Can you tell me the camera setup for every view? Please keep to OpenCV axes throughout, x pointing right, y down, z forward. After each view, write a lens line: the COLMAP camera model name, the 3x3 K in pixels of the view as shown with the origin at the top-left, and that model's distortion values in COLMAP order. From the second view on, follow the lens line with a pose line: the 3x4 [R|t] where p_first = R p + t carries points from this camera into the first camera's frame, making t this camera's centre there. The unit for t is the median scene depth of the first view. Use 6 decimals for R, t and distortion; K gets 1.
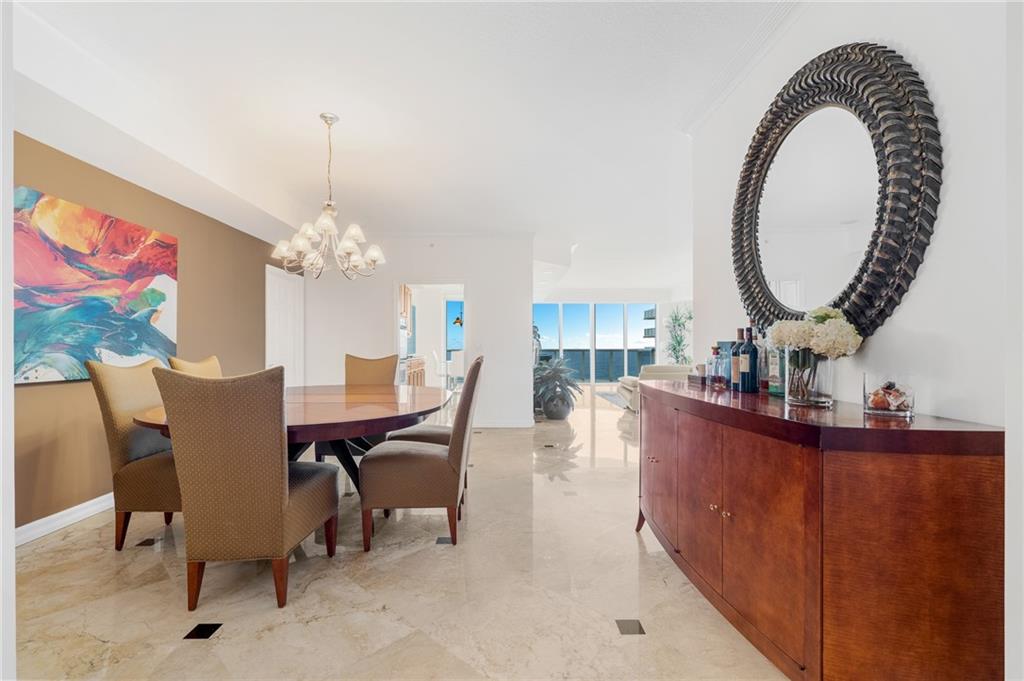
lens RADIAL K [[468.5, 0, 517.7], [0, 468.5, 344.6], [0, 0, 1]] dist [-0.002174, 0.002959]
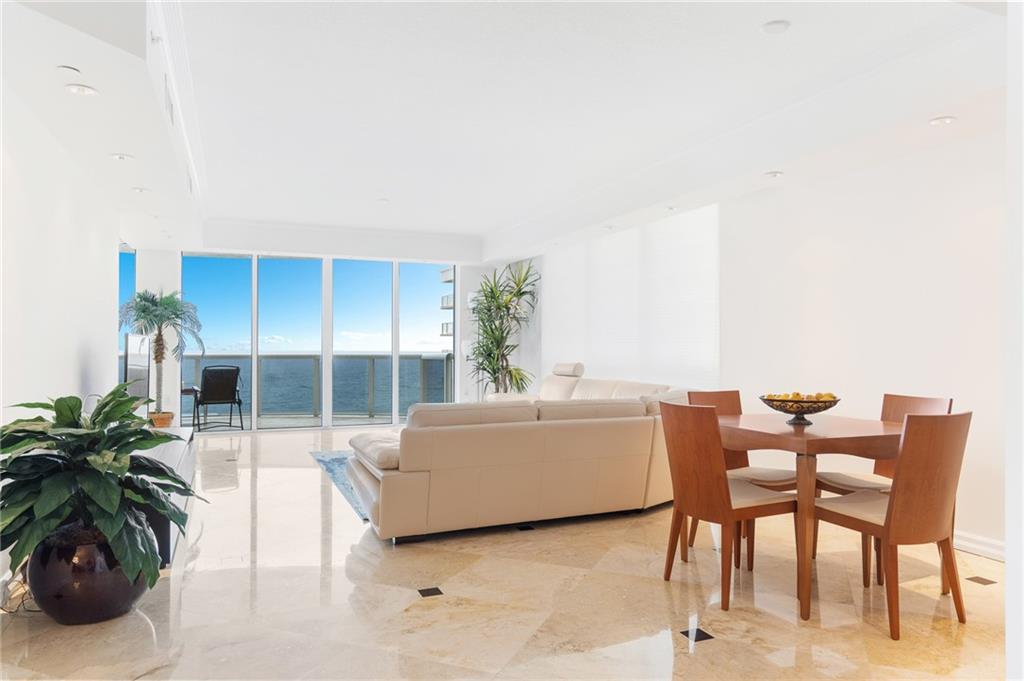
lens RADIAL K [[654.4, 0, 513.8], [0, 654.4, 345.5], [0, 0, 1]] dist [0.006458, 0.000873]
pose [[0.931982, 0.004617, 0.362476, 0.383106], [-0.004346, 0.999989, -0.001562, 0.001946], [-0.362480, -0.000120, 0.931992, 1.234051]]
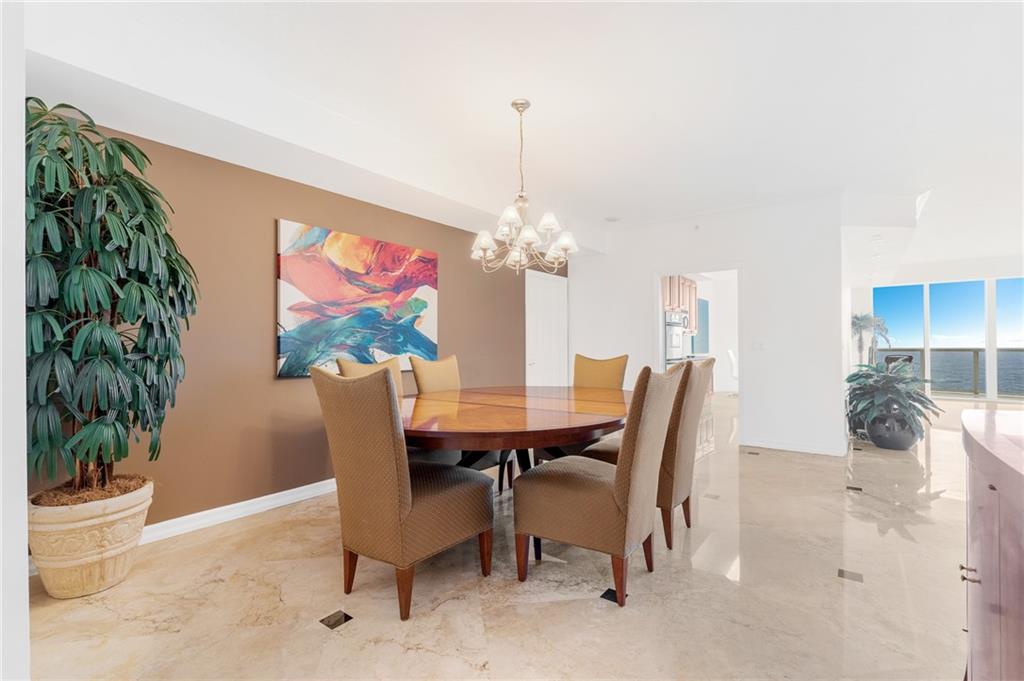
lens RADIAL K [[468.5, 0, 515.9], [0, 468.5, 344.8], [0, 0, 1]] dist [-0.002174, 0.002959]
pose [[0.787978, -0.005095, -0.615683, 0.161109], [0.006963, 0.999976, 0.000636, 0.000335], [0.615664, -0.004788, 0.787994, 0.235986]]
